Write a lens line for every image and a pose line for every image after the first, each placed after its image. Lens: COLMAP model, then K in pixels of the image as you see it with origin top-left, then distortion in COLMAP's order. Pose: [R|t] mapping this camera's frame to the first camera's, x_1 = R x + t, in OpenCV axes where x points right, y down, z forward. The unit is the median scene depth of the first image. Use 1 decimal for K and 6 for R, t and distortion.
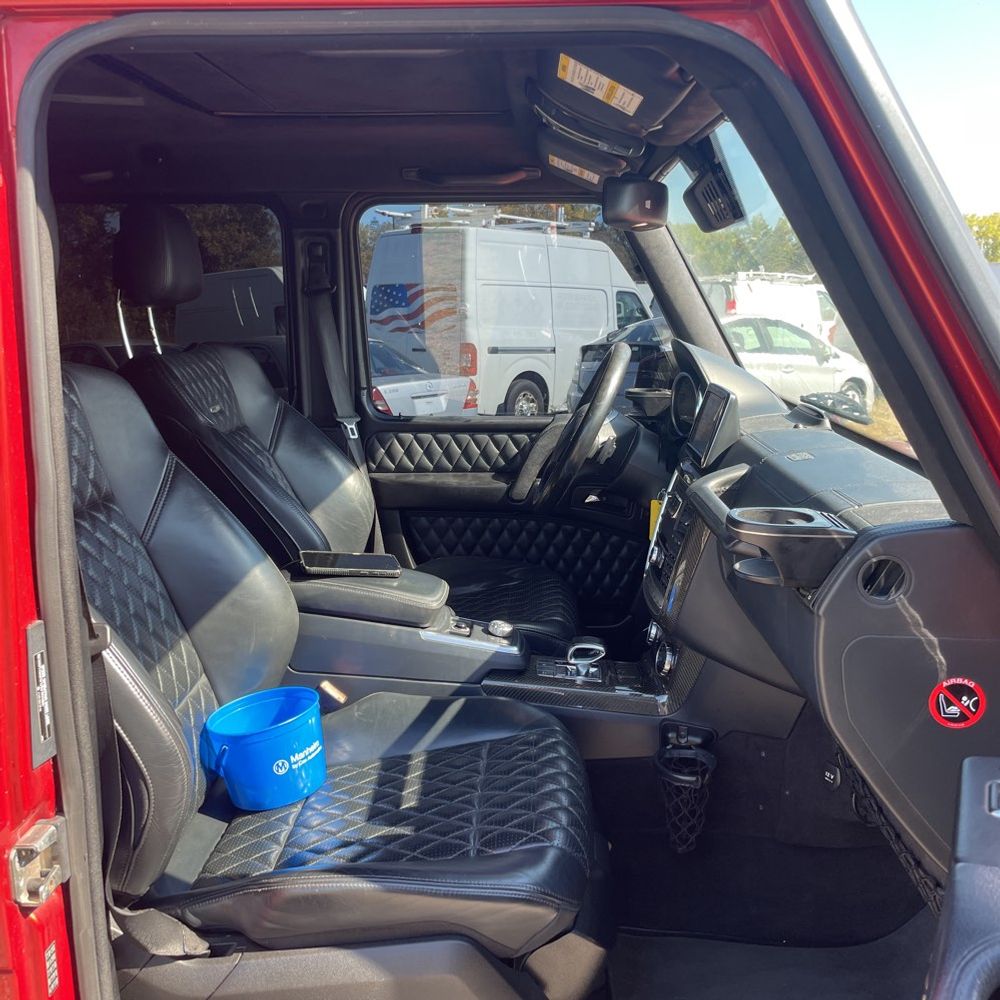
lens RADIAL K [[1023.0, 0, 508.1], [0, 1023.0, 507.9], [0, 0, 1]] dist [0.029106, 0.000000]
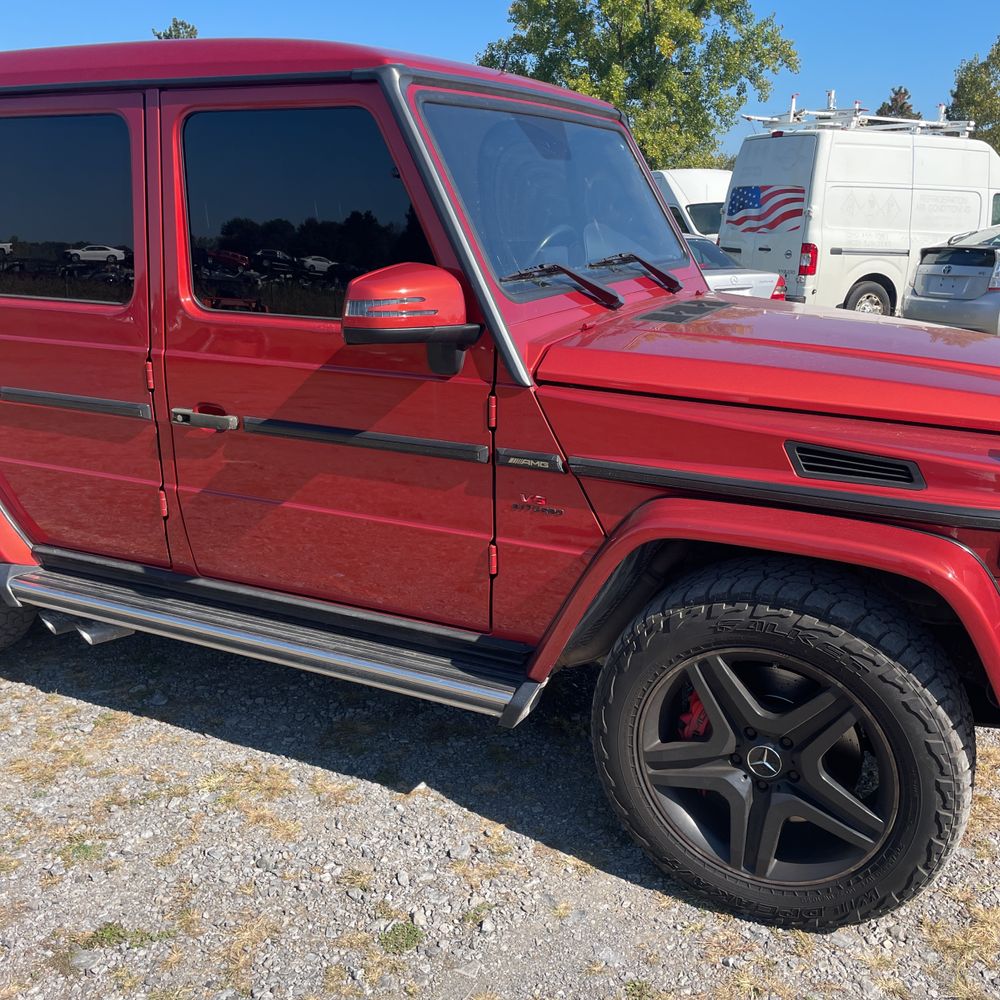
lens RADIAL K [[1023.0, 0, 515.3], [0, 1023.0, 492.4], [0, 0, 1]] dist [0.029106, 0.000000]
pose [[0.913263, 0.120867, -0.389027, 0.119382], [-0.091129, 0.991385, 0.094083, 0.019618], [0.397047, -0.050471, 0.916410, -0.095225]]
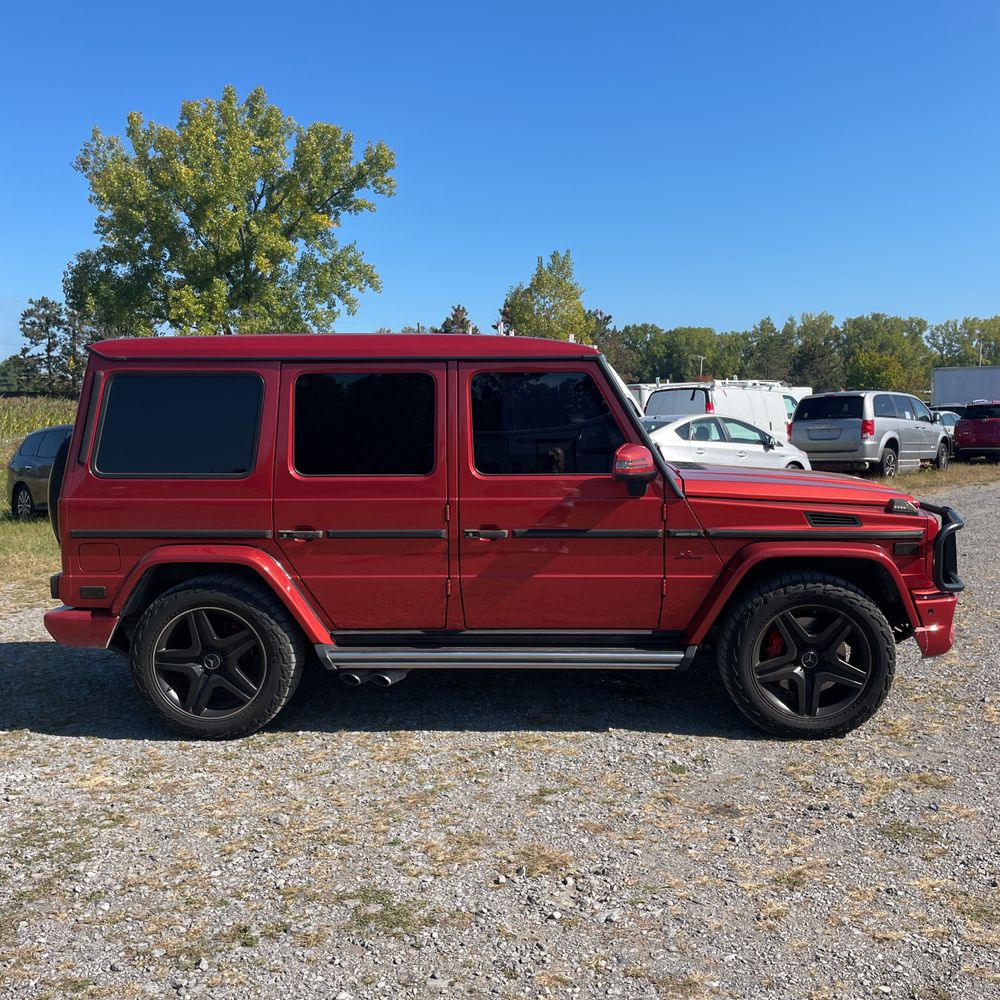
lens RADIAL K [[1023.0, 0, 525.3], [0, 1023.0, 498.0], [0, 0, 1]] dist [0.029106, 0.000000]
pose [[0.999993, -0.003528, -0.001245, -0.007751], [0.003379, 0.994501, -0.104669, 0.056754], [0.001608, 0.104664, 0.994506, -0.304099]]
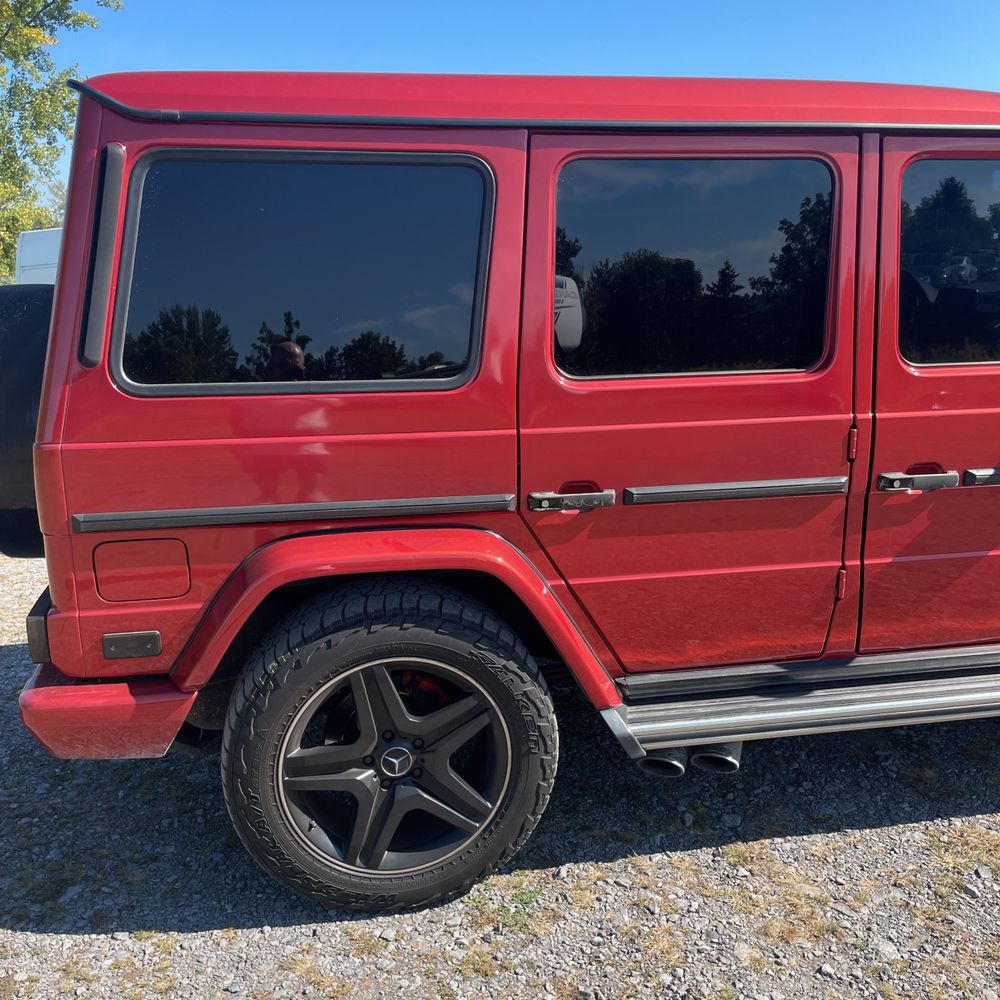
lens RADIAL K [[1023.0, 0, 495.2], [0, 1023.0, 497.3], [0, 0, 1]] dist [0.029106, 0.000000]
pose [[0.975597, -0.055633, 0.212406, -0.145292], [0.048927, 0.998128, 0.036699, 0.022260], [-0.214050, -0.025411, 0.976492, -0.103423]]
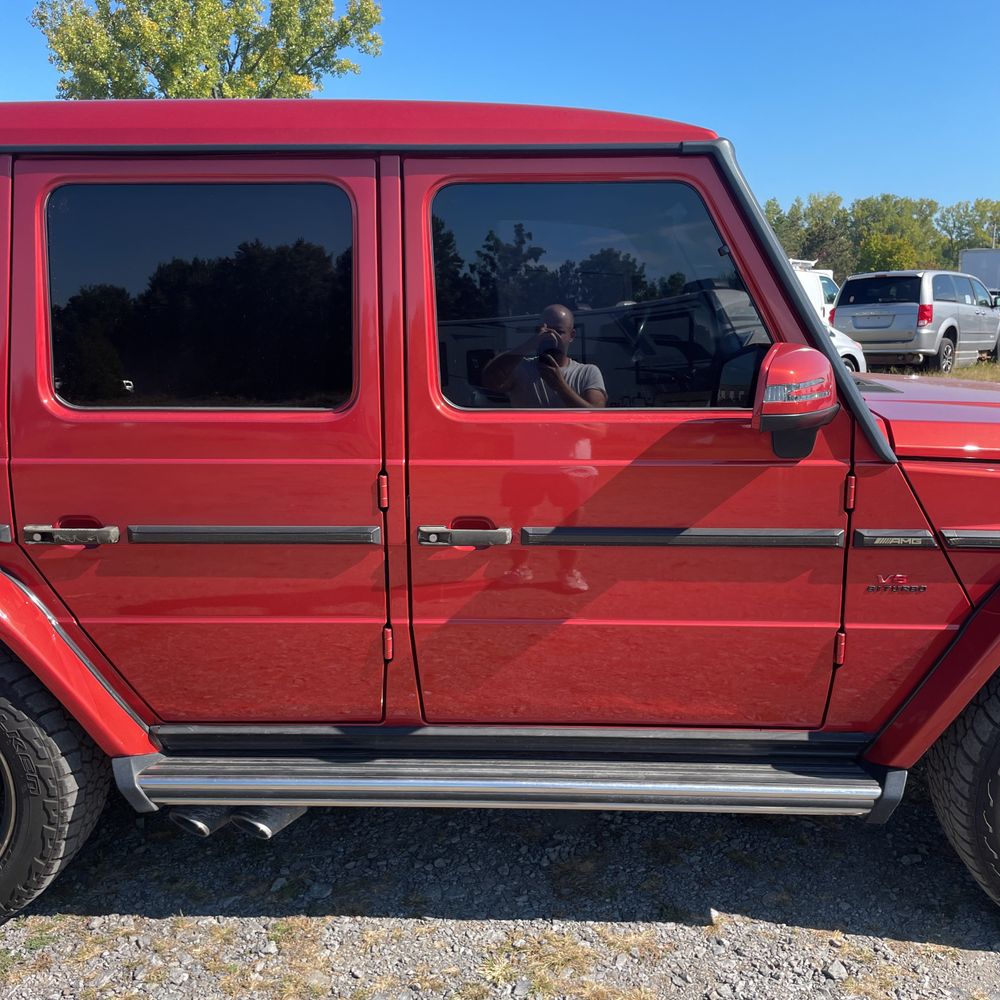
lens RADIAL K [[1023.0, 0, 518.6], [0, 1023.0, 492.8], [0, 0, 1]] dist [0.029106, 0.000000]
pose [[0.999993, 0.000495, -0.003672, -0.012876], [-0.000496, 1.000000, -0.000370, 0.022908], [0.003672, 0.000372, 0.999993, -0.104985]]
